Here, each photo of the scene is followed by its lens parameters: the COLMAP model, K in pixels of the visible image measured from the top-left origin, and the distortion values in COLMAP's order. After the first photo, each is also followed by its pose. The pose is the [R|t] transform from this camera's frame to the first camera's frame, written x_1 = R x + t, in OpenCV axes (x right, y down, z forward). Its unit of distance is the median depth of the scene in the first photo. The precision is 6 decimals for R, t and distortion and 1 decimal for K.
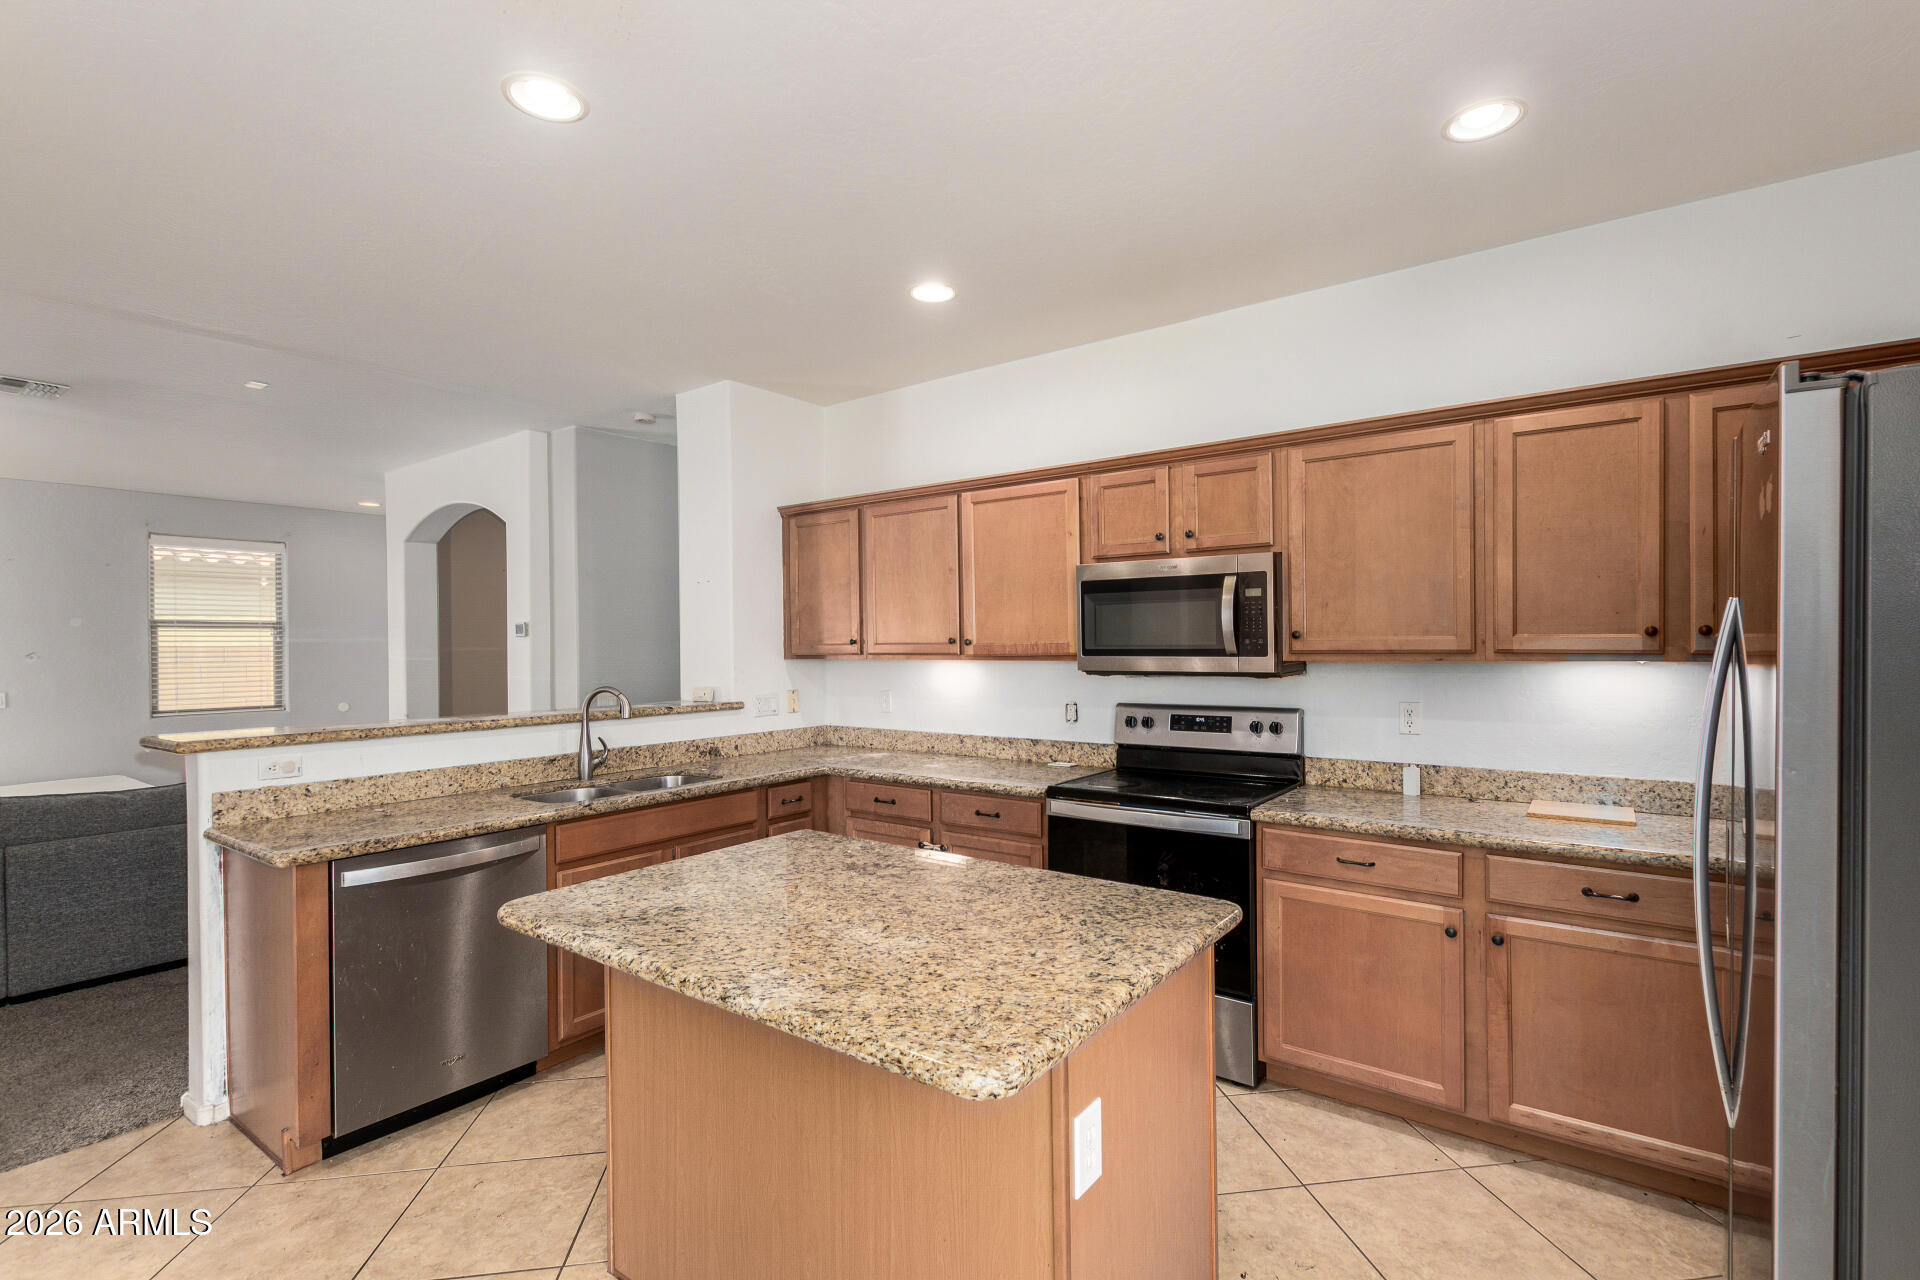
lens RADIAL K [[871.0, 0, 962.6], [0, 871.0, 645.3], [0, 0, 1]] dist [0.005095, -0.002598]
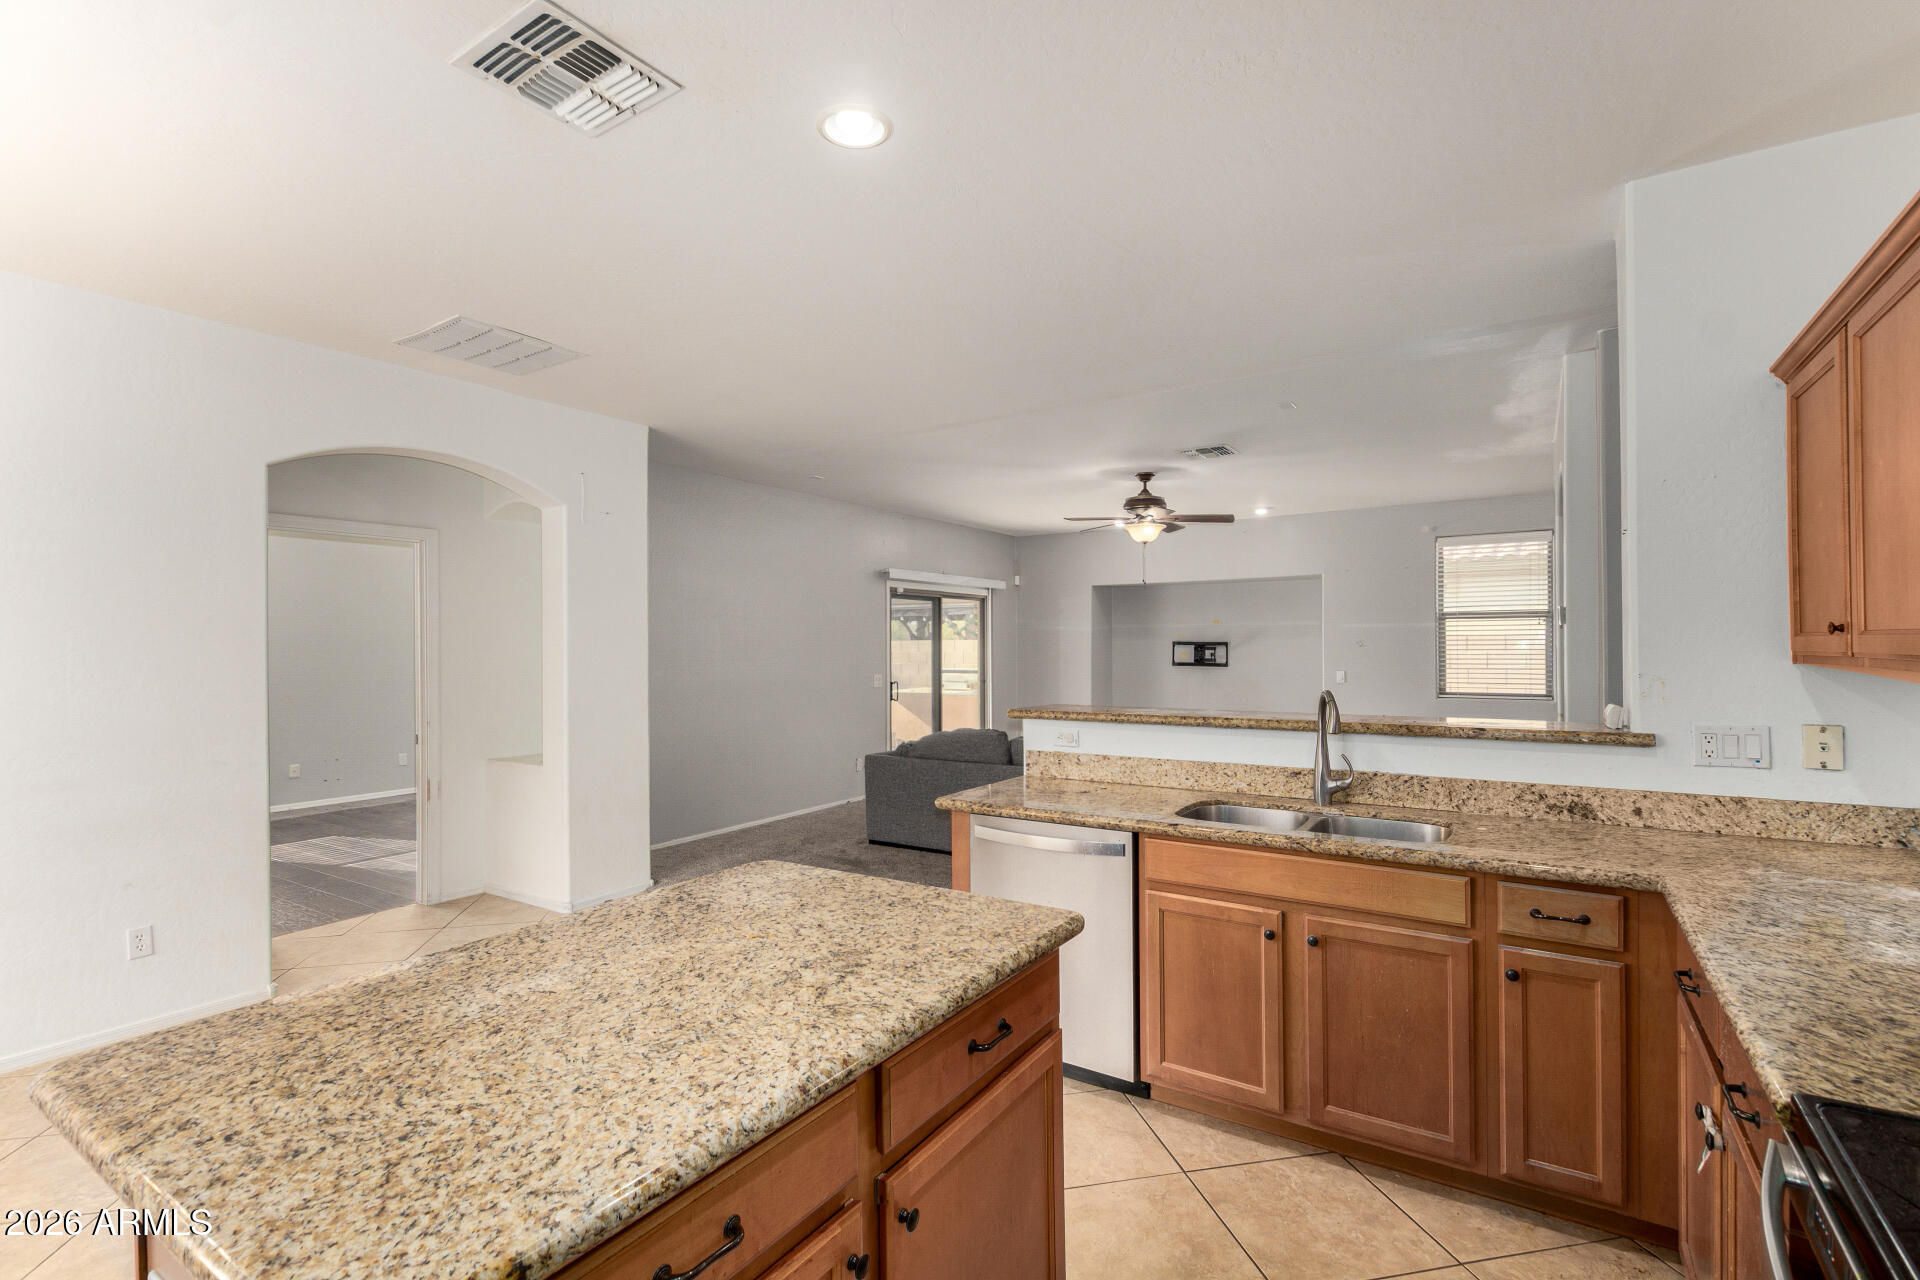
lens RADIAL K [[871.0, 0, 968.9], [0, 871.0, 642.0], [0, 0, 1]] dist [0.005095, -0.002598]
pose [[0.072452, 0.005967, -0.997354, 0.407153], [0.006119, 0.999961, 0.006427, -0.003711], [0.997353, -0.006569, 0.072412, 0.721444]]
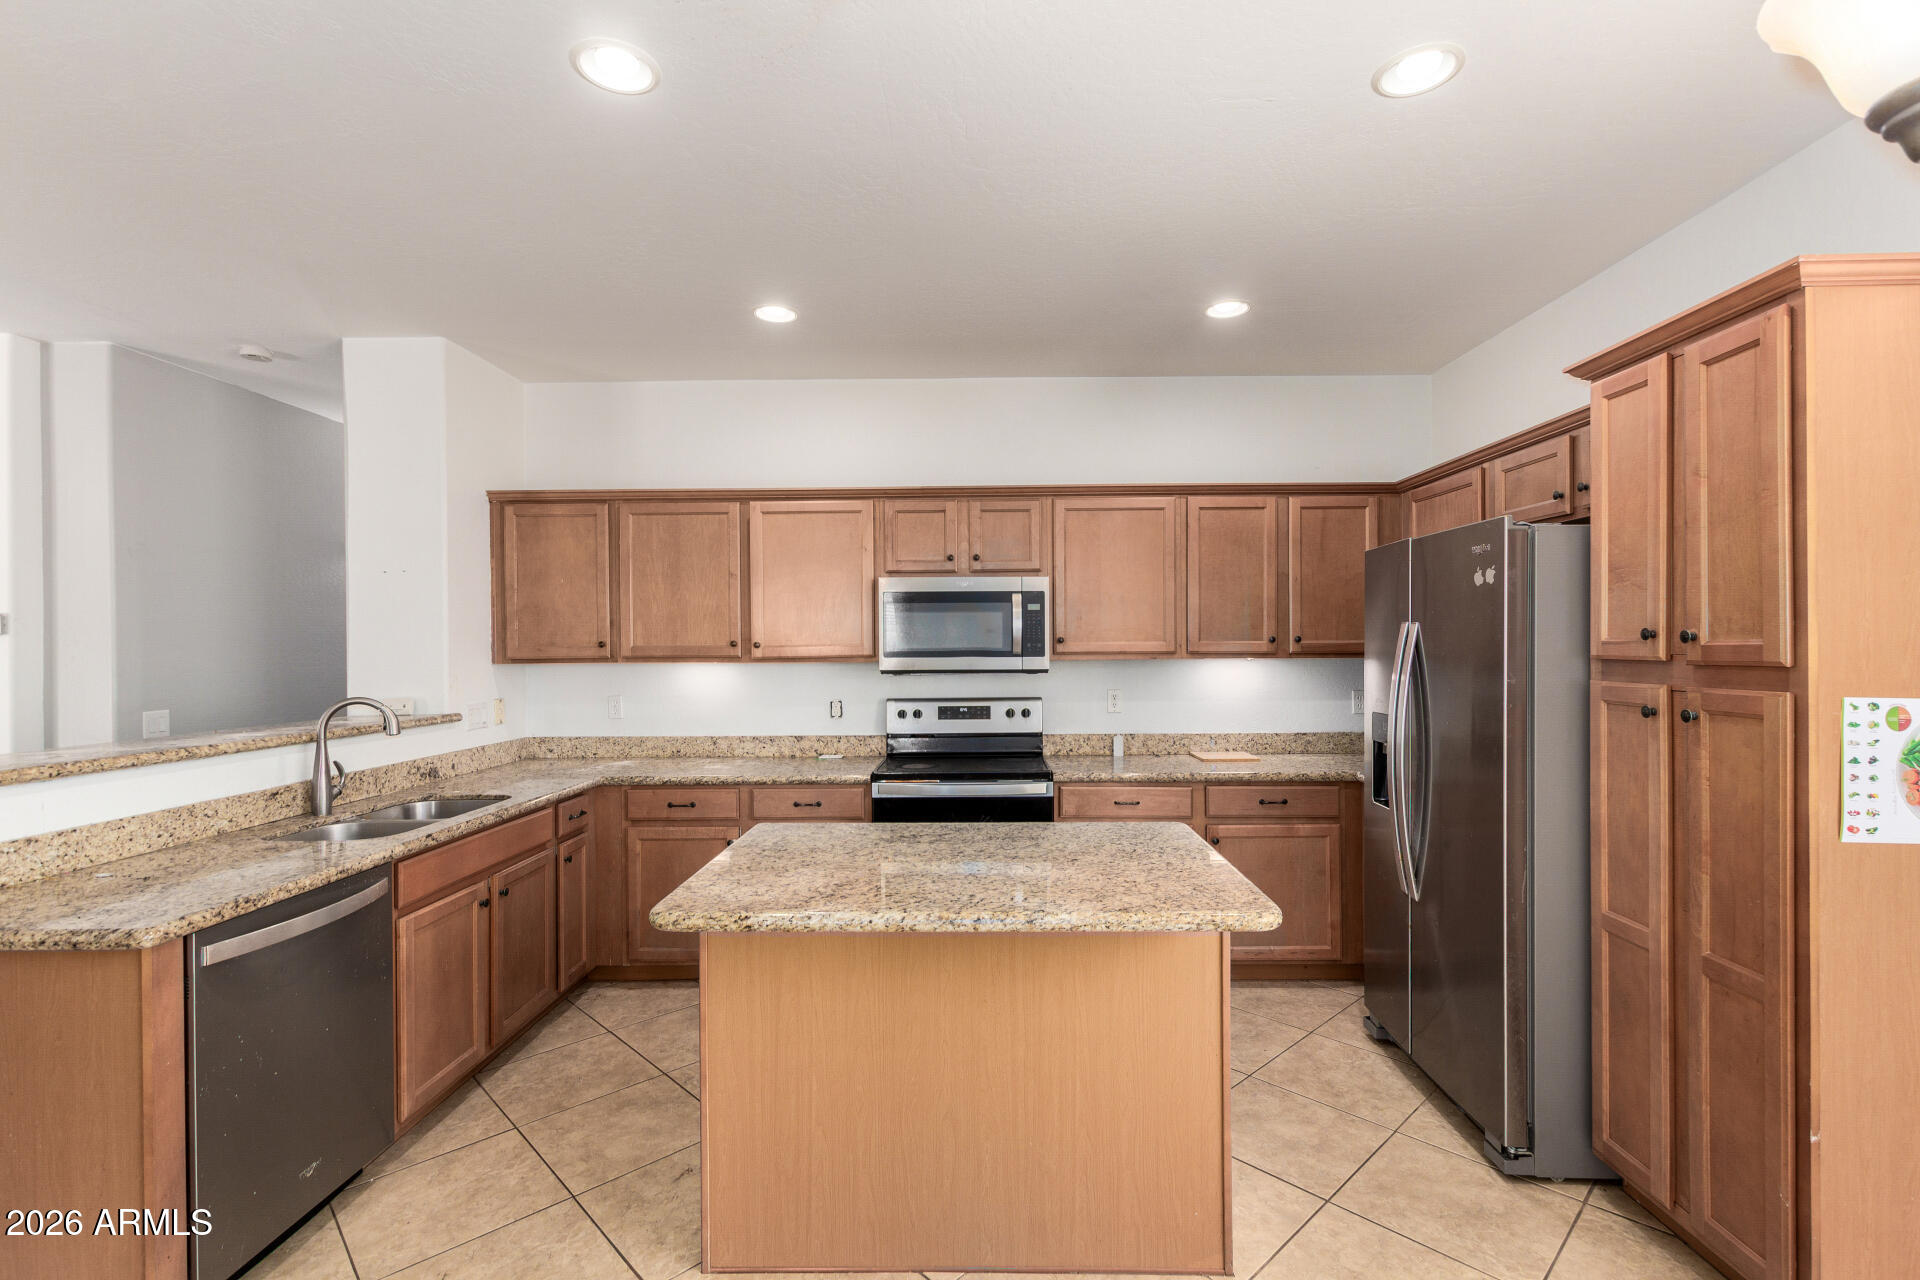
lens RADIAL K [[871.0, 0, 965.9], [0, 871.0, 646.6], [0, 0, 1]] dist [0.005095, -0.002598]
pose [[0.815172, 0.003967, 0.579205, -0.486867], [-0.000838, 0.999984, -0.005668, 0.005020], [-0.579218, 0.004135, 0.815162, 0.007552]]
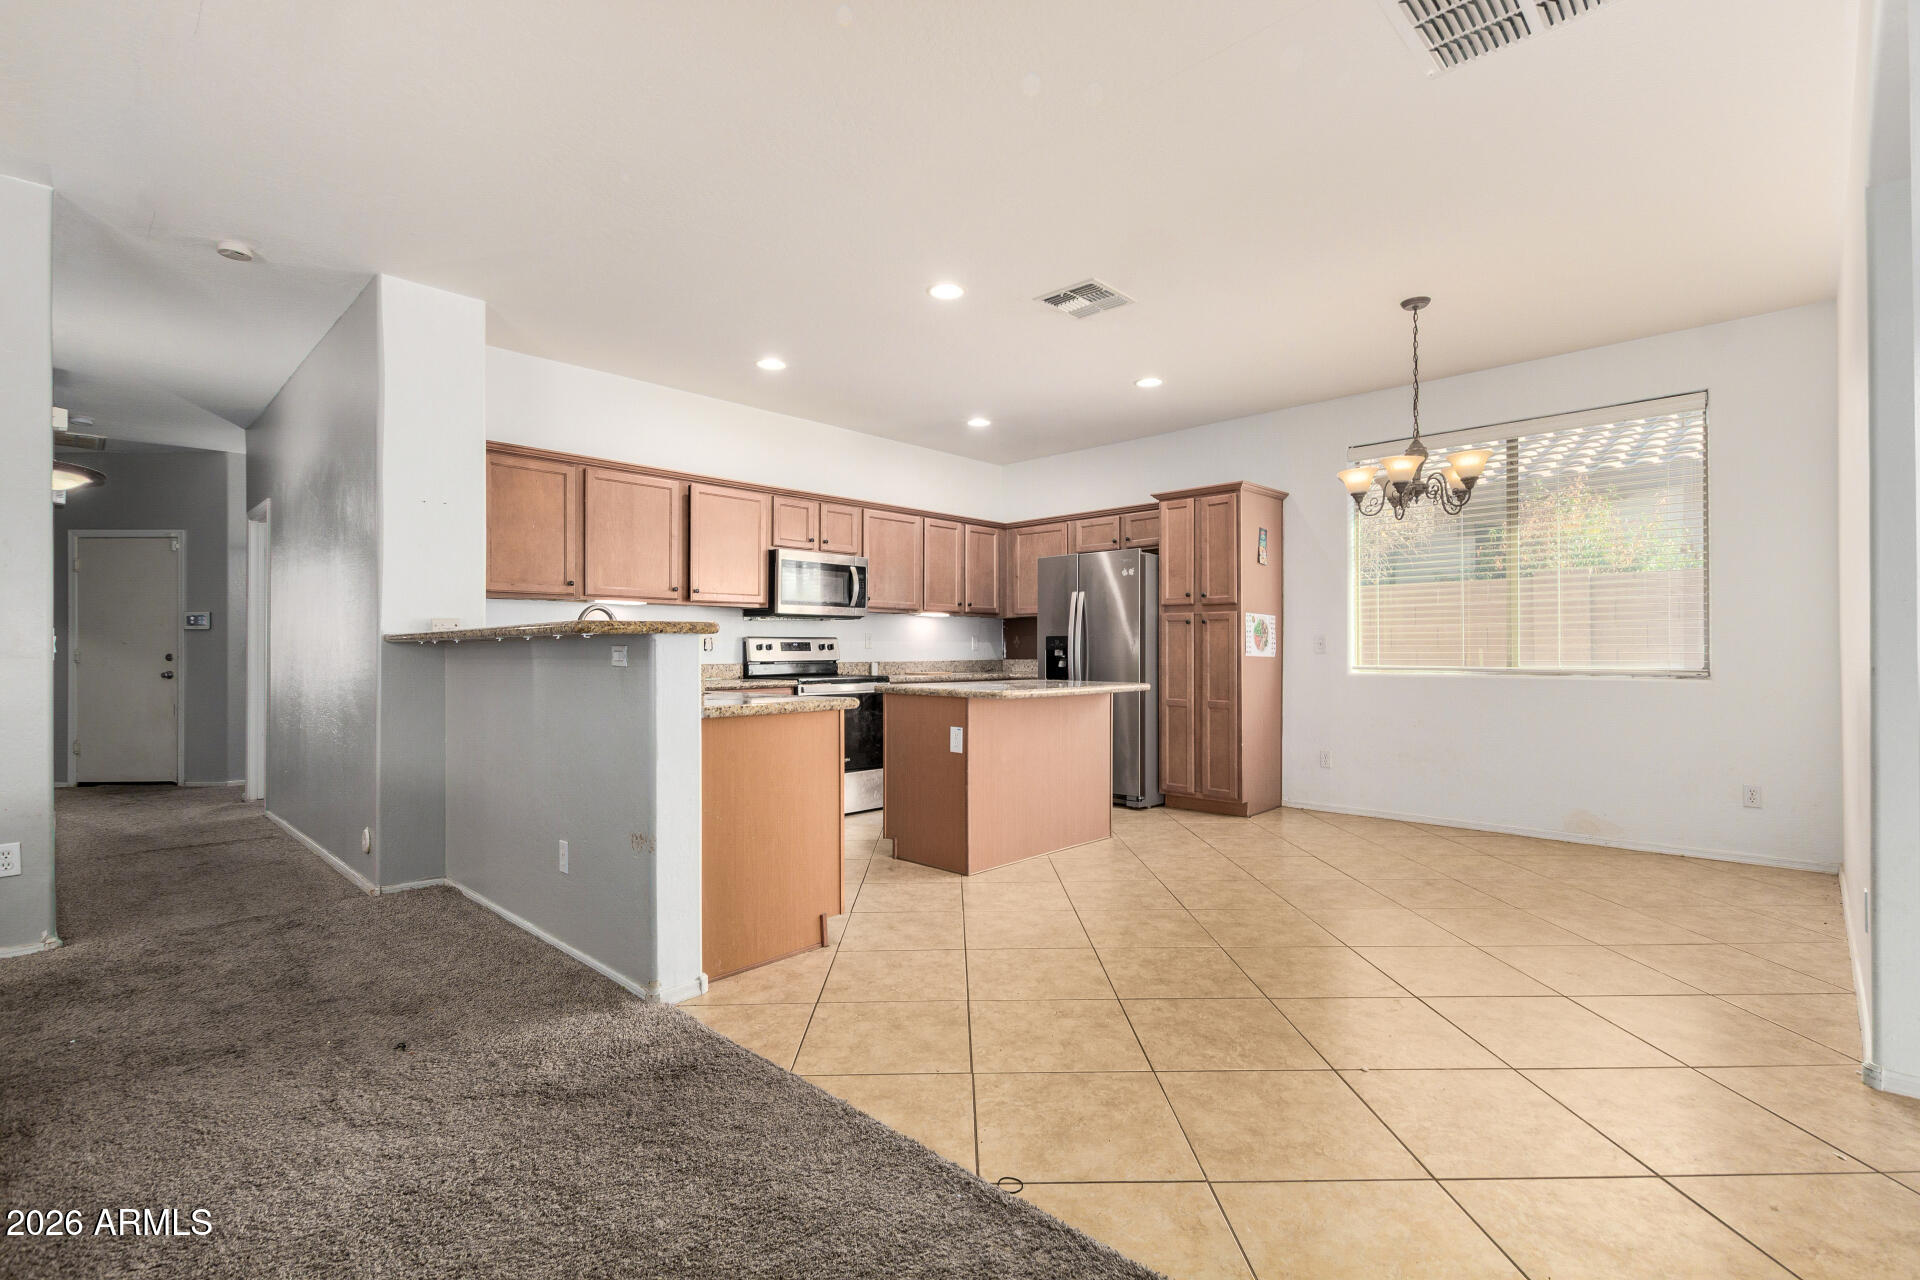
lens RADIAL K [[871.0, 0, 959.7], [0, 871.0, 651.1], [0, 0, 1]] dist [0.005095, -0.002598]
pose [[0.135974, 0.011545, 0.990645, -1.628809], [0.000864, 0.999930, -0.011772, 0.136094], [-0.990712, 0.002457, 0.135954, 0.486753]]
